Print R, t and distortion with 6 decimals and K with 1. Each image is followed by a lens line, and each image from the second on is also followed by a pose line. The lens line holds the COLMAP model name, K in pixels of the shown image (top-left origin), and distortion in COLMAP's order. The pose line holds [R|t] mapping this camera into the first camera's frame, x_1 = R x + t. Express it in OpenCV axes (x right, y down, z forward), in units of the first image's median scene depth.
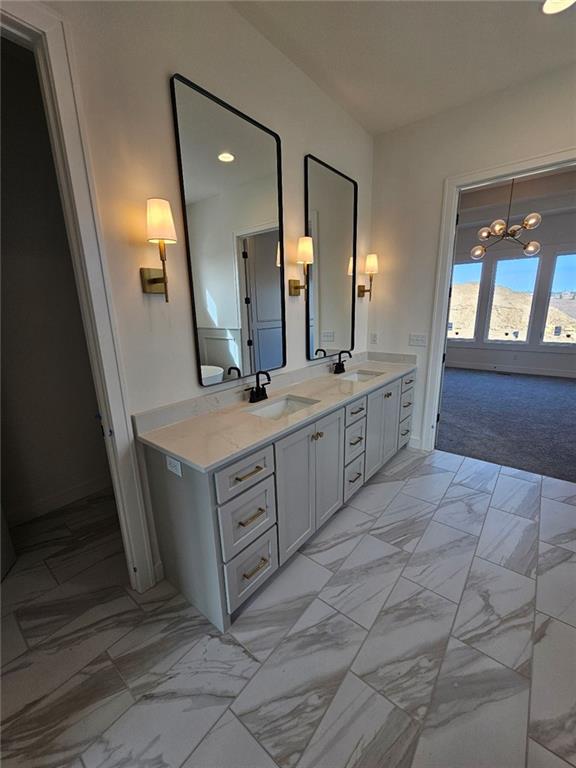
lens RADIAL K [[311.6, 0, 291.0], [0, 311.6, 386.9], [0, 0, 1]] dist [-0.002614, -0.000904]
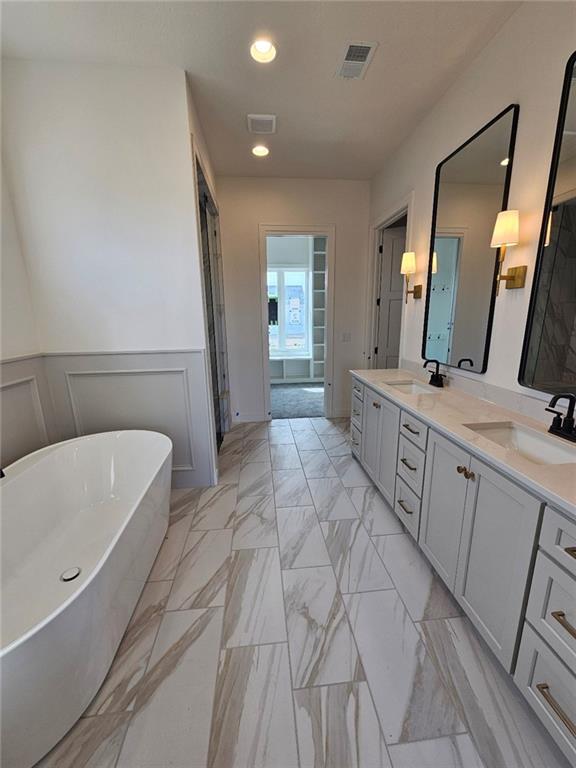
lens RADIAL K [[311.6, 0, 289.3], [0, 311.6, 383.3], [0, 0, 1]] dist [-0.002614, -0.000904]
pose [[-0.711431, 0.189436, -0.676742, 1.052646], [-0.138740, 0.906170, 0.399510, -0.346655], [0.688925, 0.378115, -0.618395, 1.317017]]
